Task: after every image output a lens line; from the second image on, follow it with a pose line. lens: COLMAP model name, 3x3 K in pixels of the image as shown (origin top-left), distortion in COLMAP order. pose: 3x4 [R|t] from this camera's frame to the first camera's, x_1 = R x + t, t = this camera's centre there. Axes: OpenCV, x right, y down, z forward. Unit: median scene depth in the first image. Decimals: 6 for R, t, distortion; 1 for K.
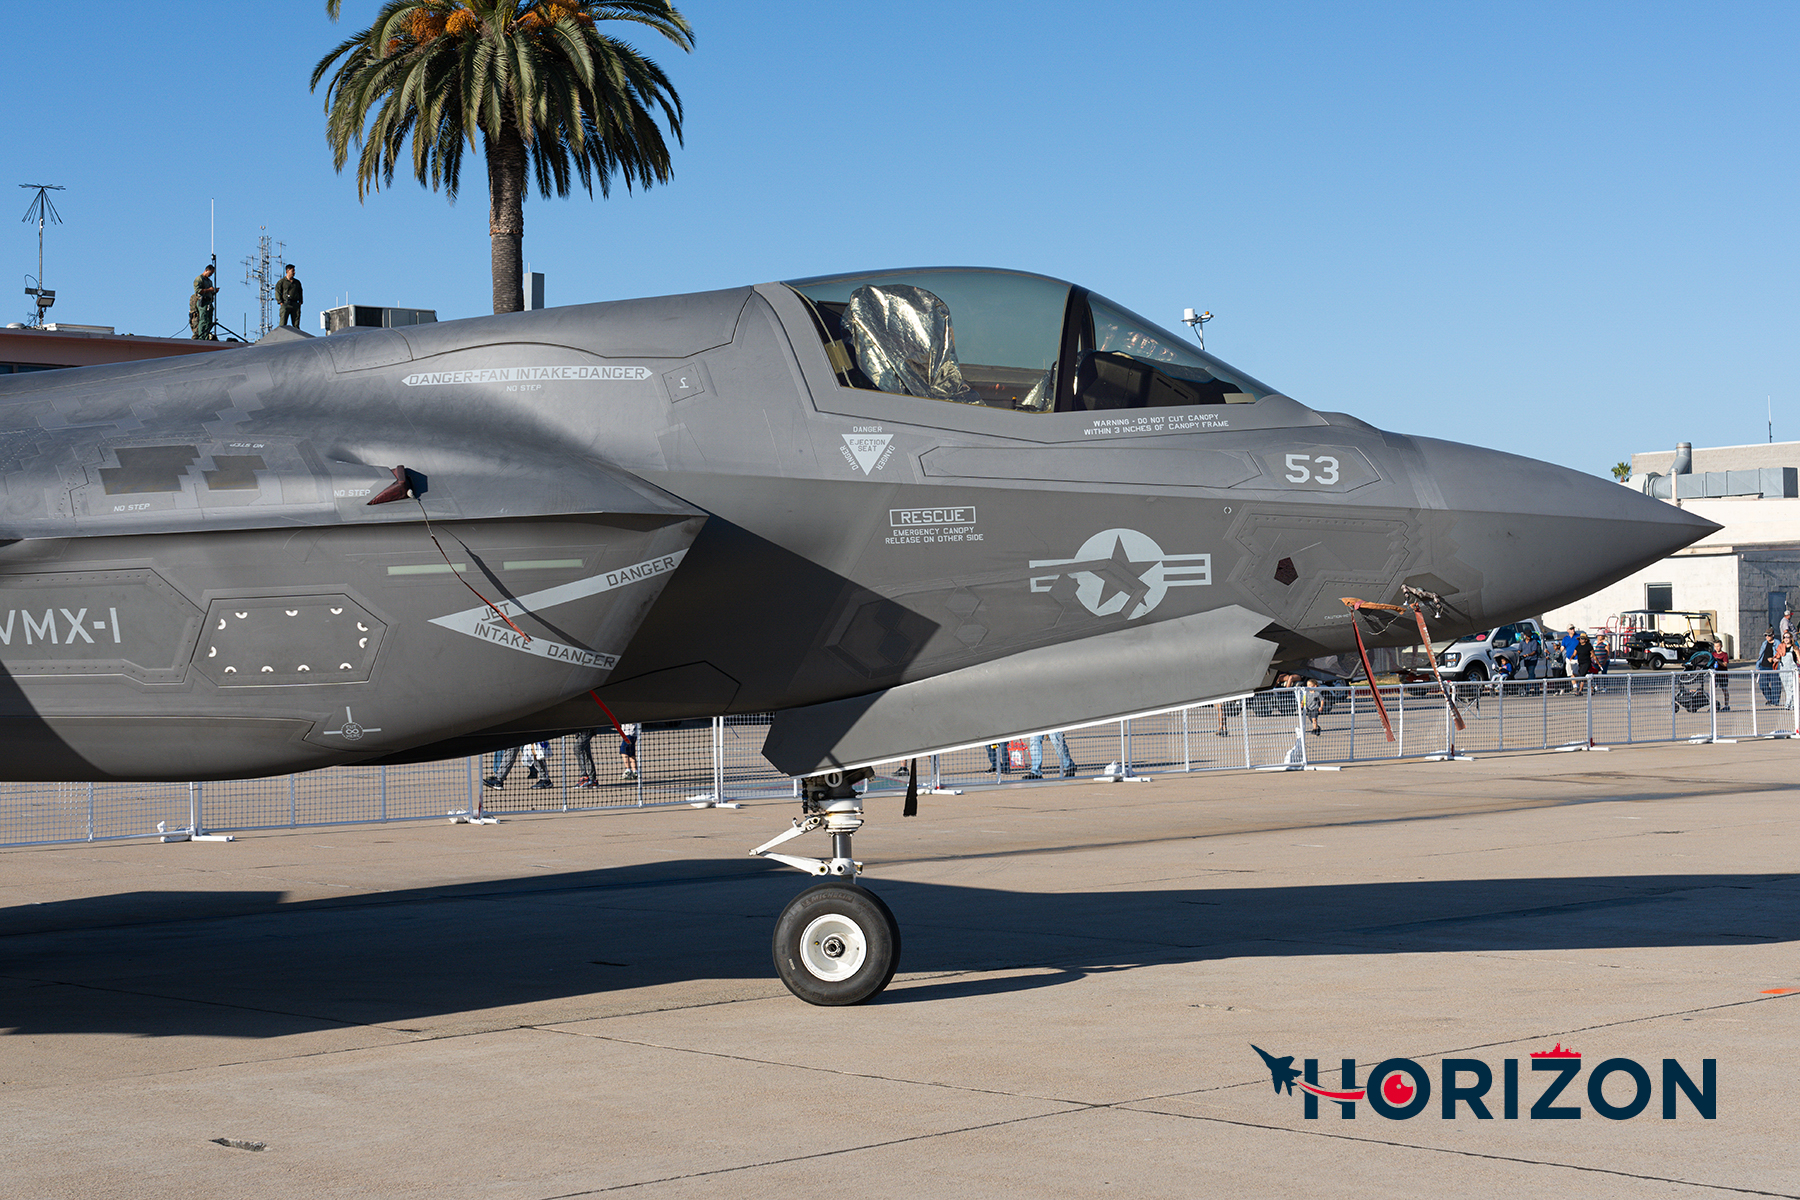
lens RADIAL K [[2964.5, 0, 900.2], [0, 2964.5, 598.2], [0, 0, 1]] dist [0.031611, 0.000000]
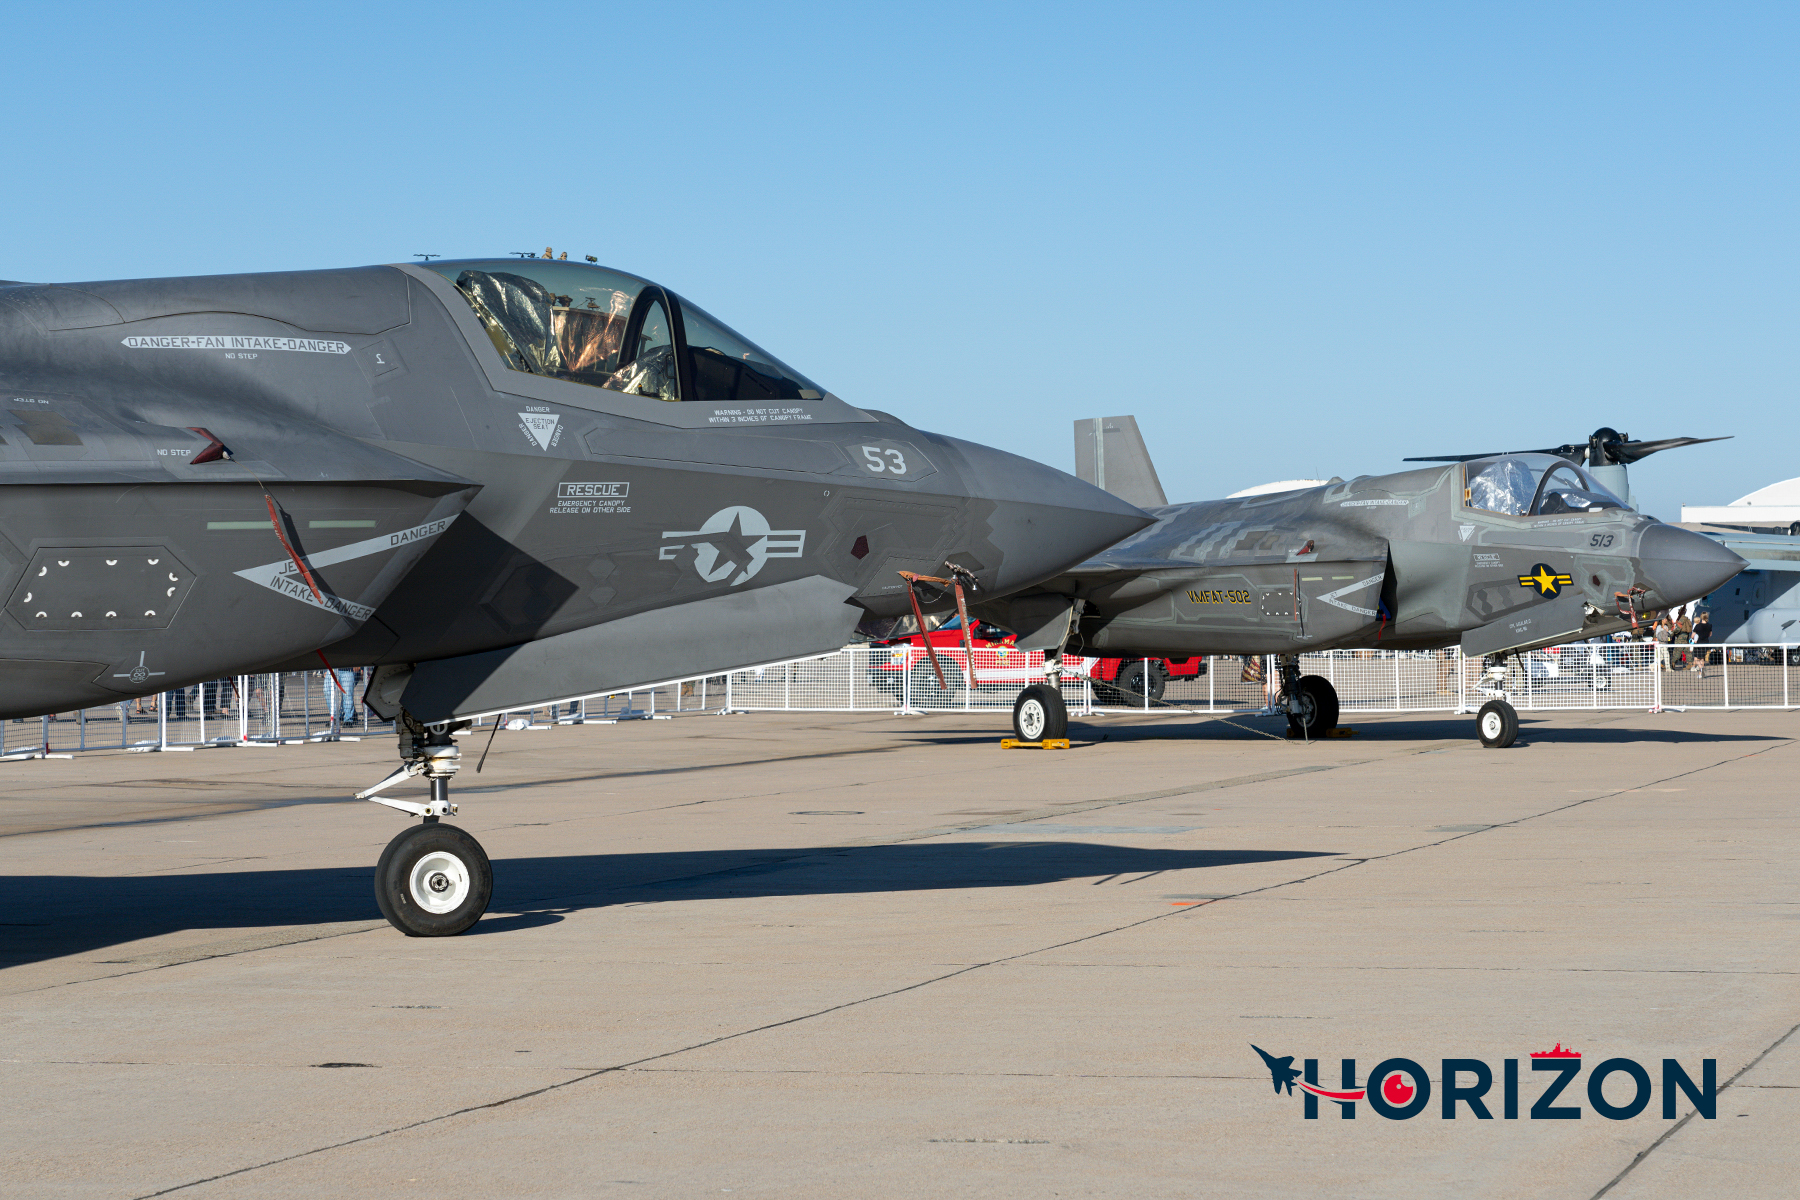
lens RADIAL K [[3910.6, 0, 899.9], [0, 3910.6, 601.6], [0, 0, 1]] dist [0.111674, 0.000000]
pose [[0.875520, 0.019931, 0.482771, -0.595589], [-0.023688, 0.999718, 0.001686, 0.009275], [-0.482601, -0.012912, 0.875745, -0.348277]]
